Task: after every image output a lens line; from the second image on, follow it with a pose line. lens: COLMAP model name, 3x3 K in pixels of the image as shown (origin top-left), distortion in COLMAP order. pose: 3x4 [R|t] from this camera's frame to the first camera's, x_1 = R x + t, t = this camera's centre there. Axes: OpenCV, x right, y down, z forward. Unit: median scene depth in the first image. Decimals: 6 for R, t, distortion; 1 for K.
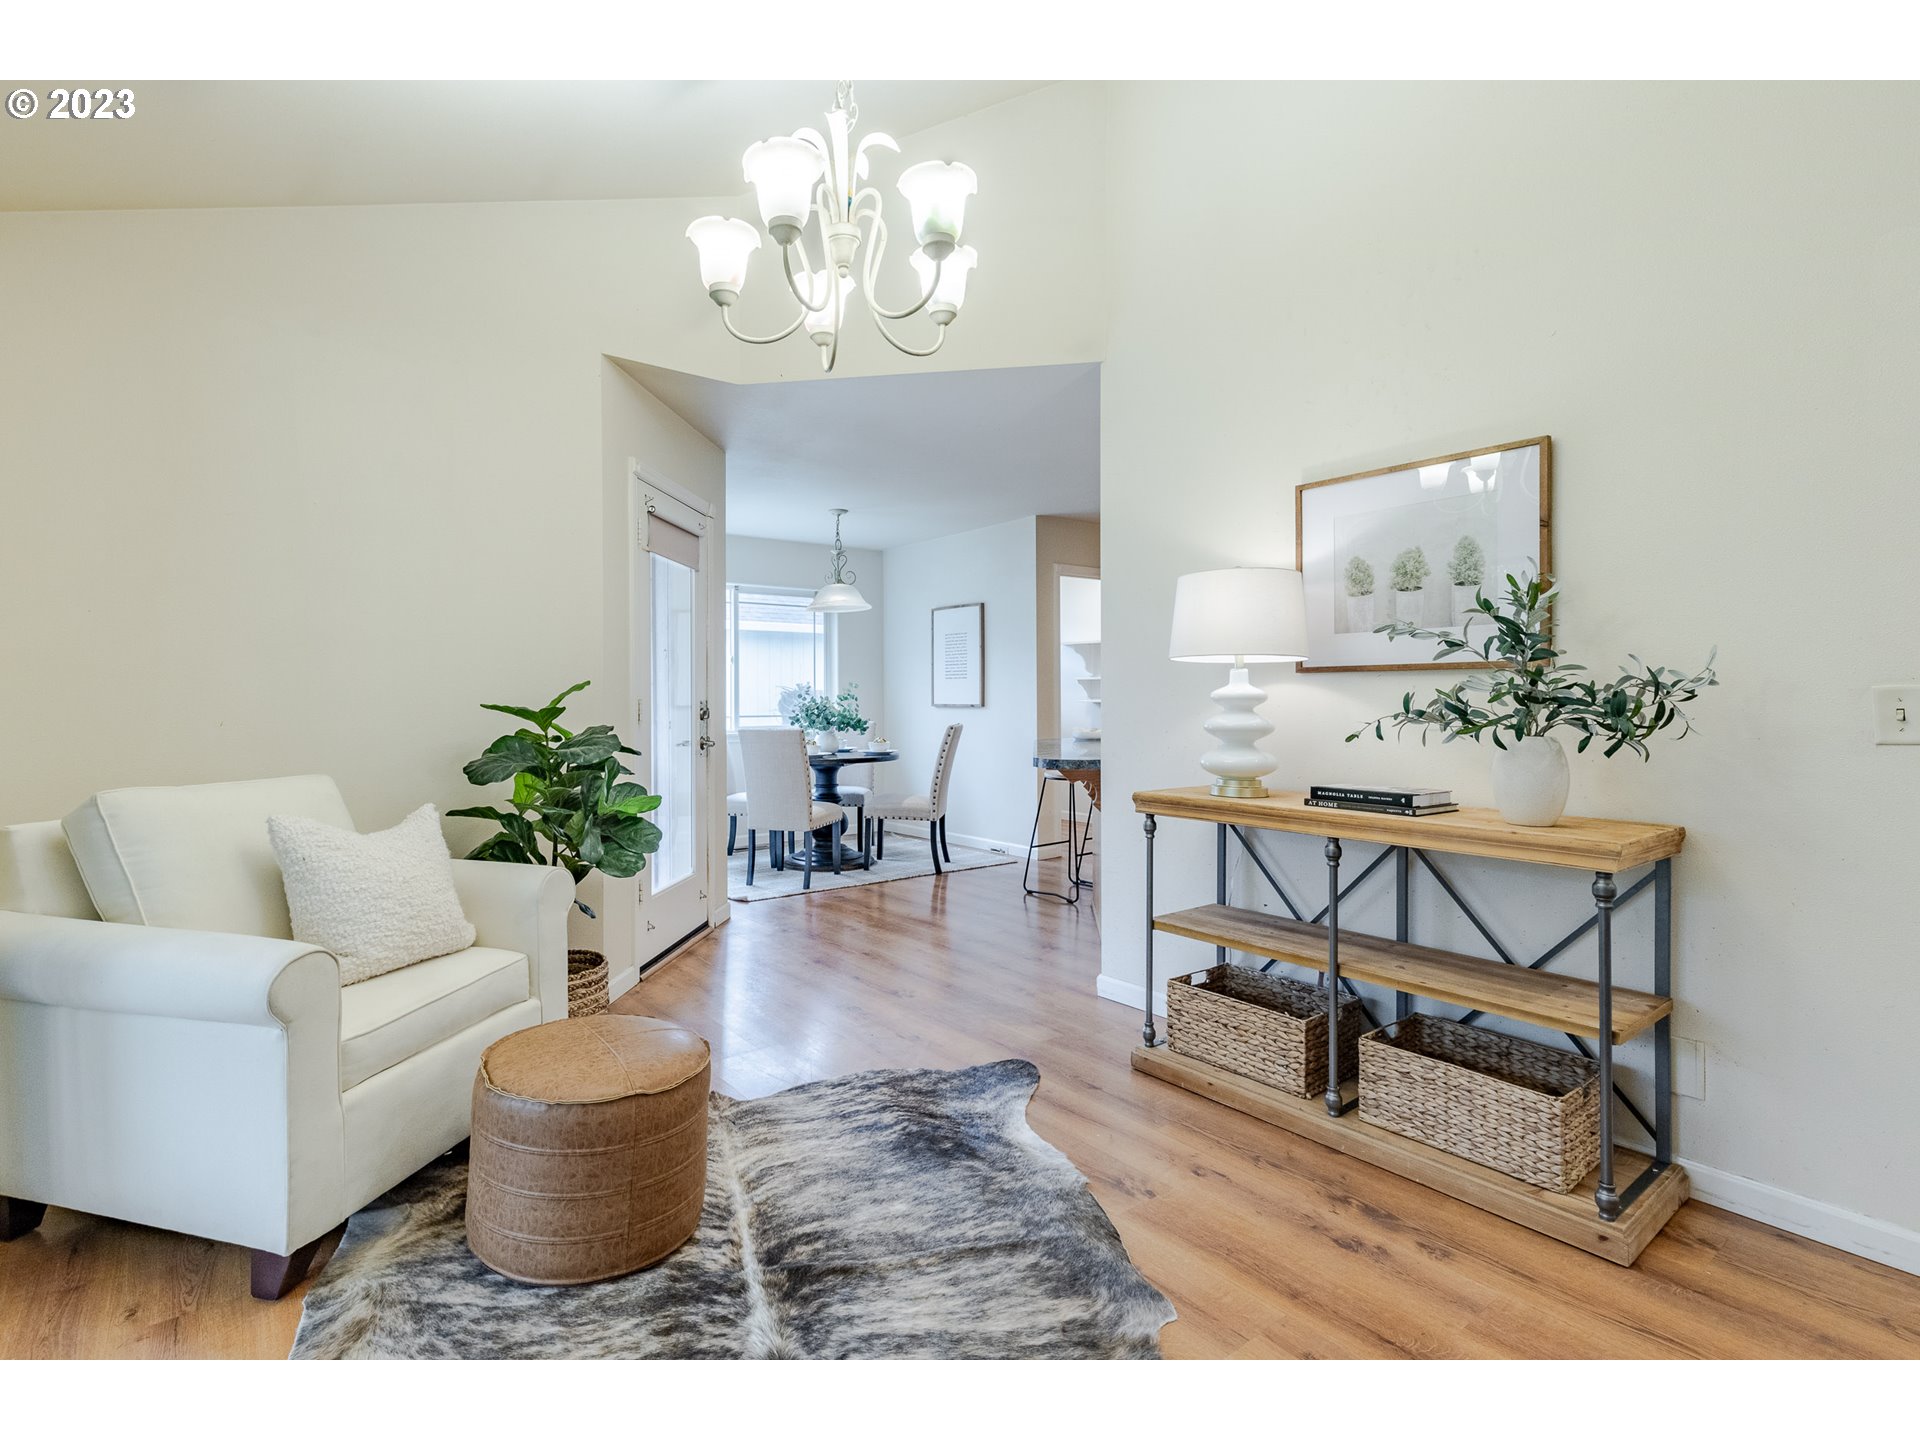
lens RADIAL K [[884.0, 0, 956.7], [0, 884.0, 708.8], [0, 0, 1]] dist [-0.013161, -0.000202]
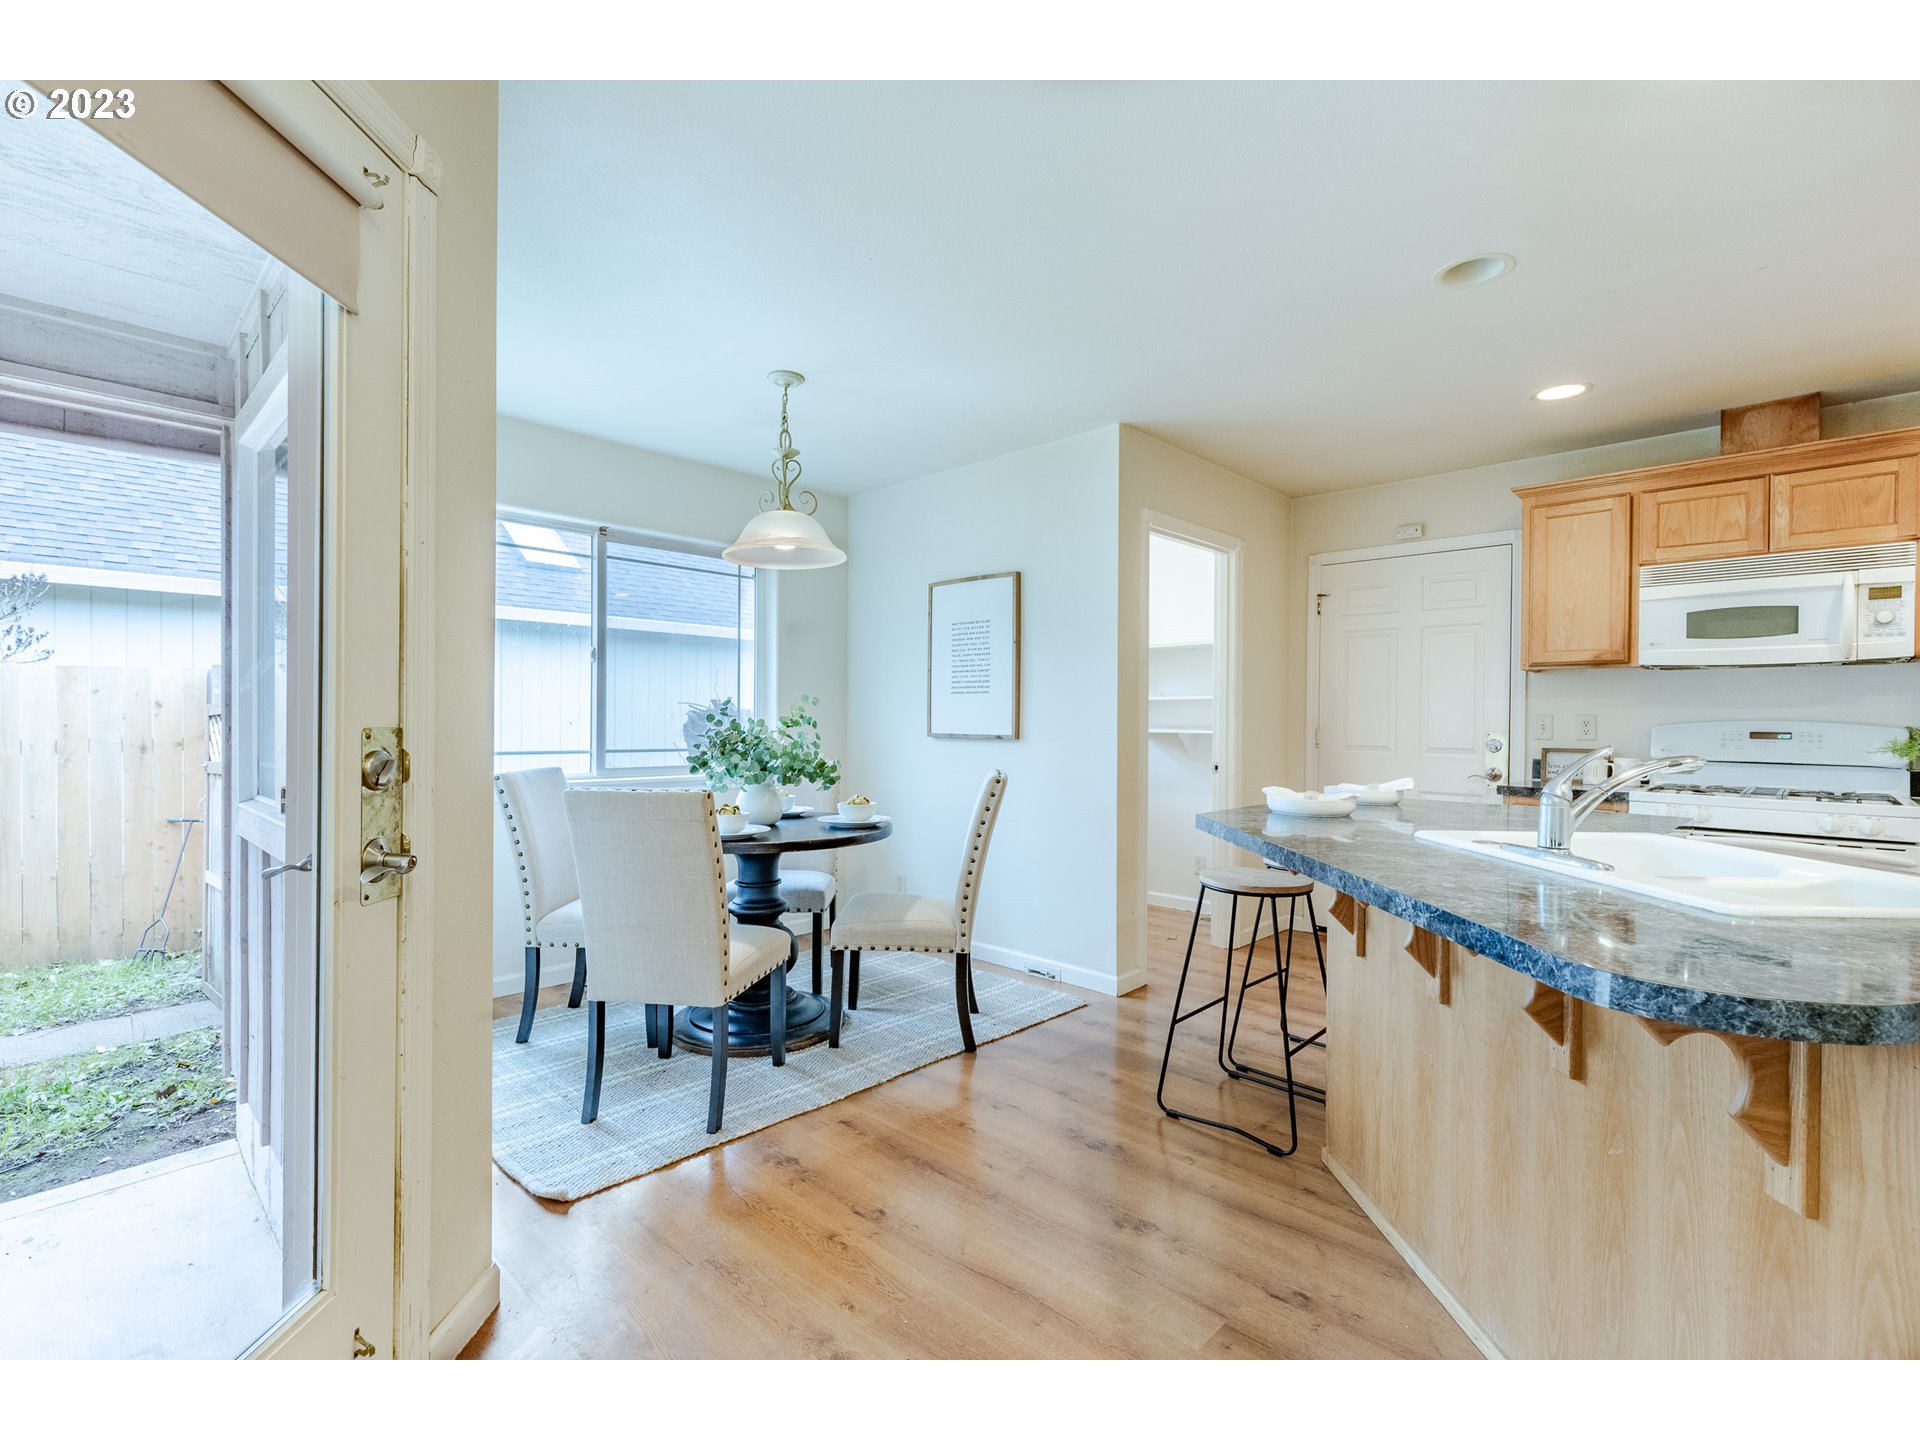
lens RADIAL K [[884.0, 0, 999.3], [0, 884.0, 736.8], [0, 0, 1]] dist [-0.013161, -0.000202]
pose [[0.991979, 0.011327, 0.125895, -0.071344], [-0.011867, 0.999923, 0.003542, -0.007074], [-0.125846, -0.005008, 0.992037, 0.453536]]
